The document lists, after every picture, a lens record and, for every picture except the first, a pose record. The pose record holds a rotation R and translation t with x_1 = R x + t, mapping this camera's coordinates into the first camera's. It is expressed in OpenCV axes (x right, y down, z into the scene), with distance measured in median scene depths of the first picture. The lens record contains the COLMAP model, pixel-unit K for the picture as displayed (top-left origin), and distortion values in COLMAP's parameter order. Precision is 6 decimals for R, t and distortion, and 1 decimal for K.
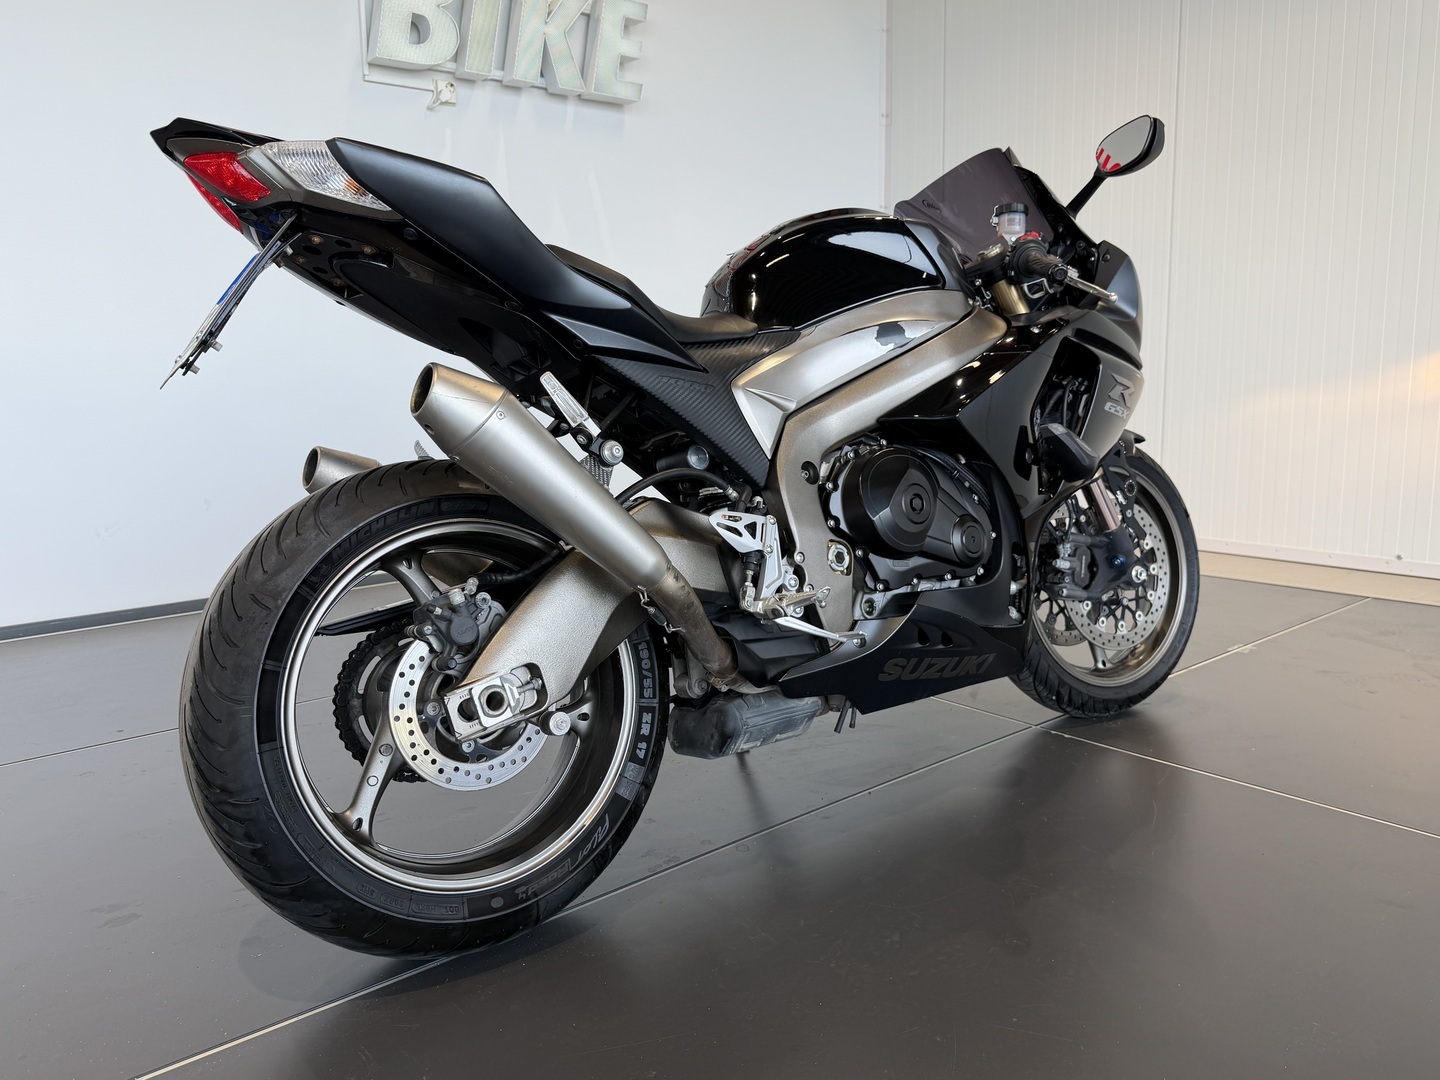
lens RADIAL K [[1069.2, 0, 721.5], [0, 1069.2, 538.1], [0, 0, 1]] dist [-0.006452, -0.010249]
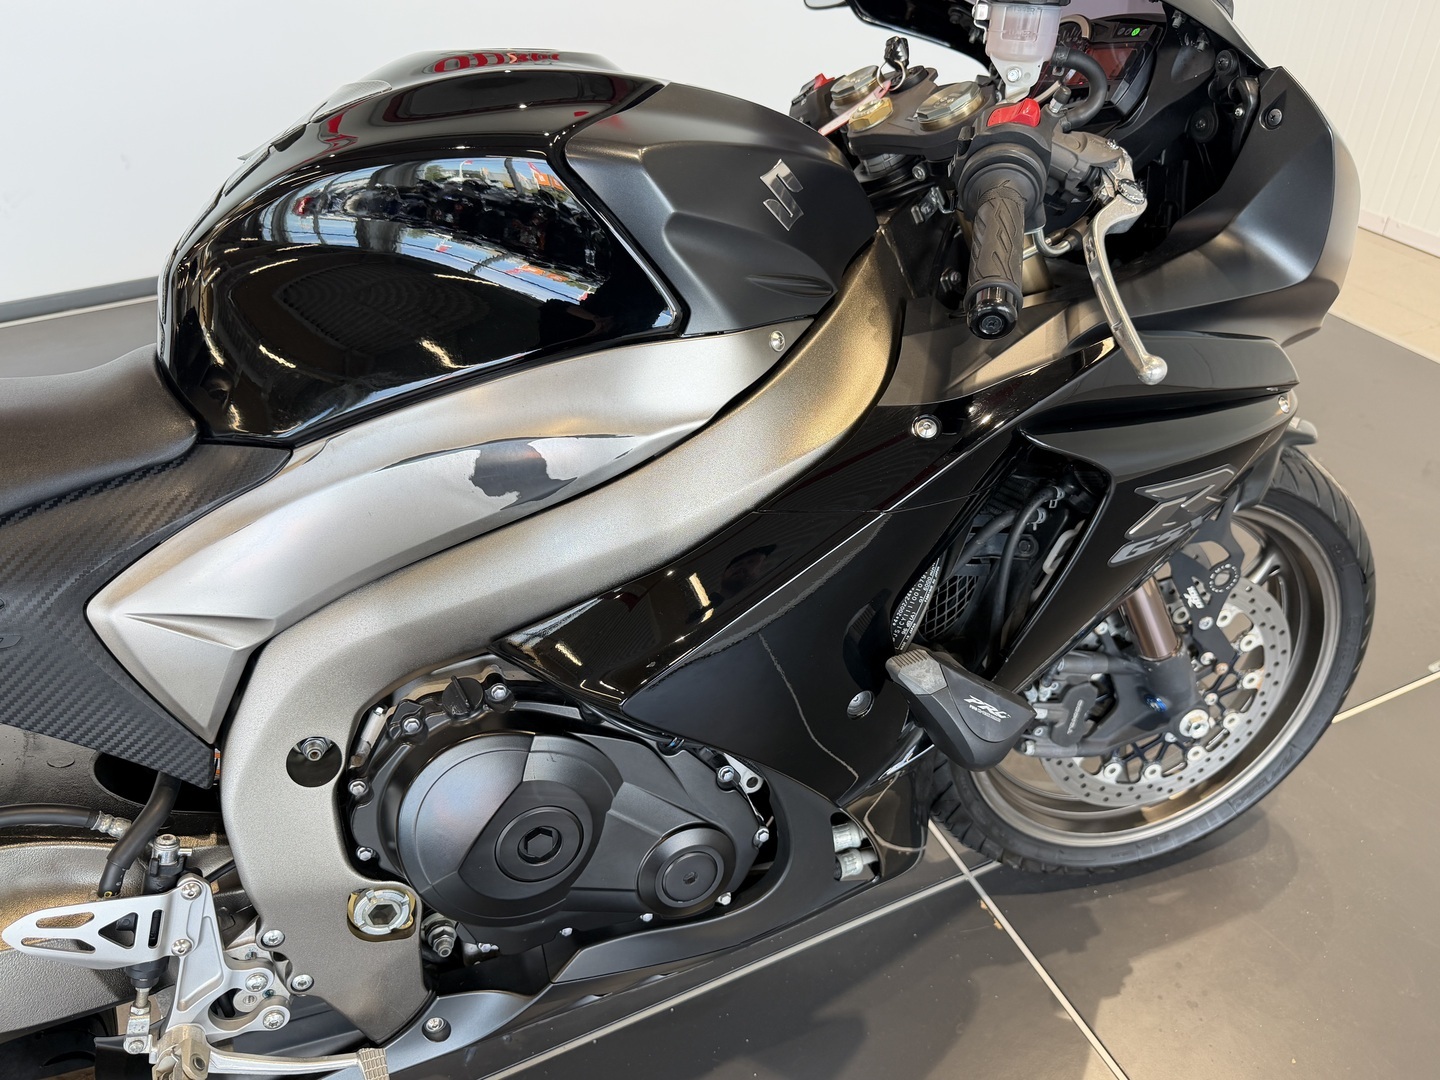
lens RADIAL K [[1069.2, 0, 721.5], [0, 1069.2, 538.1], [0, 0, 1]] dist [-0.006452, -0.010249]
pose [[0.964681, 0.155723, -0.212465, 0.319376], [-0.039226, 0.882485, 0.468702, -0.352439], [0.260485, -0.443813, 0.857425, 0.639567]]
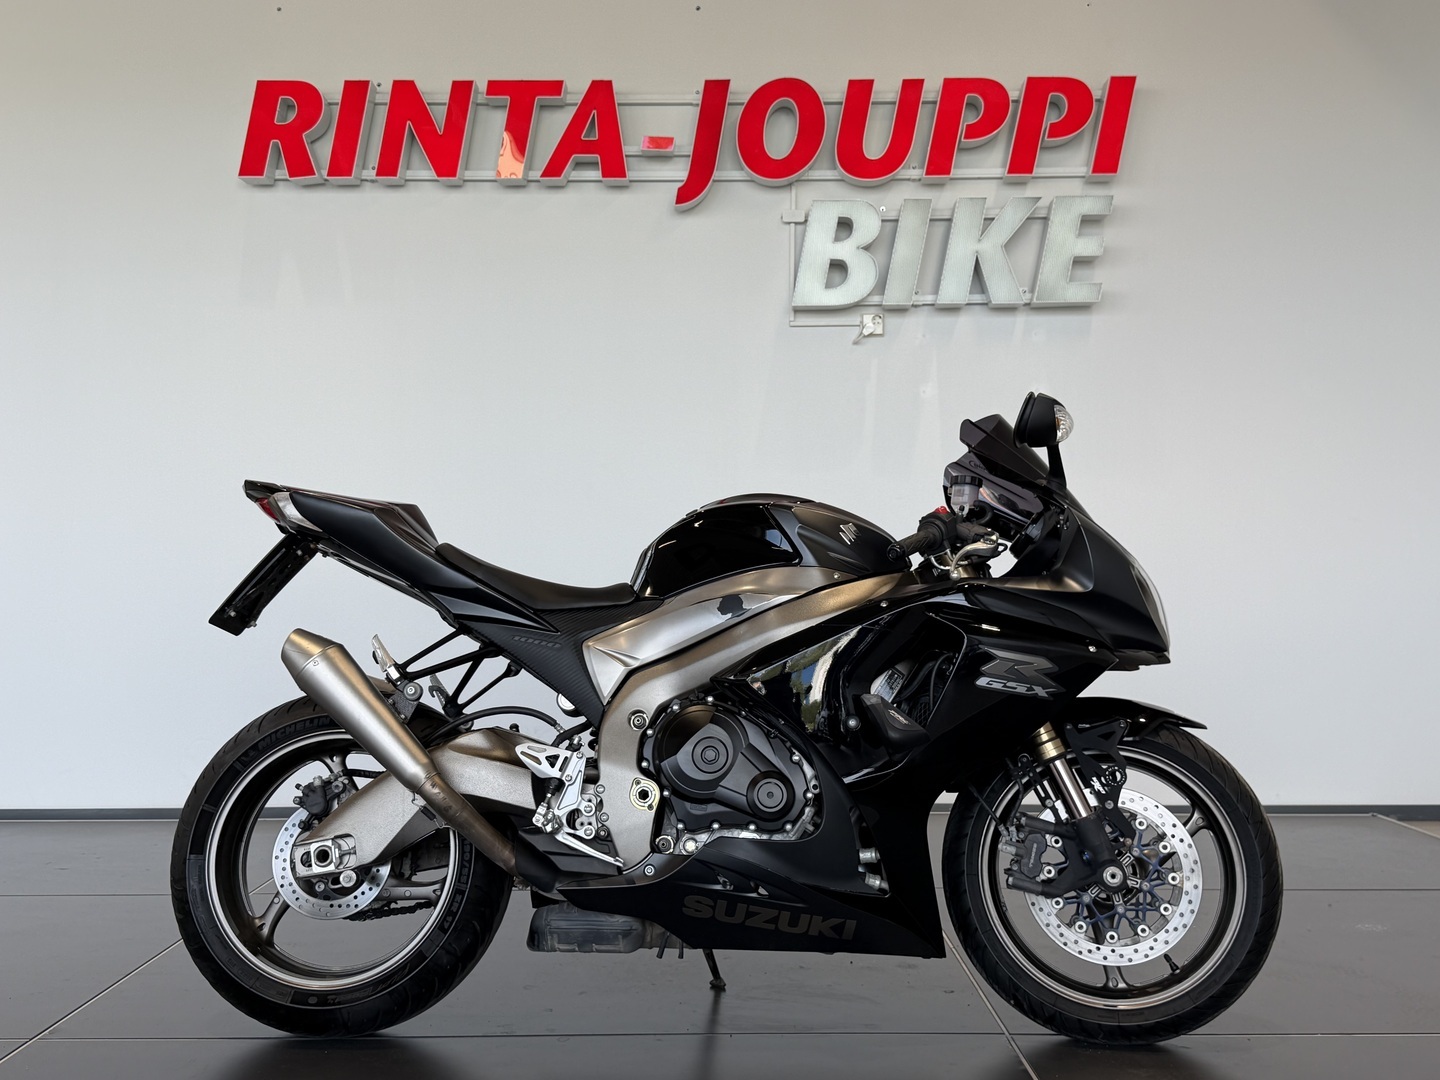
lens RADIAL K [[1453.6, 0, 718.6], [0, 1453.6, 530.6], [0, 0, 1]] dist [0.193040, -0.513791]
pose [[0.764906, -0.002770, -0.644137, 1.127054], [-0.111341, 0.984370, -0.136449, -0.053342], [0.634447, 0.176090, 0.752642, -0.198330]]
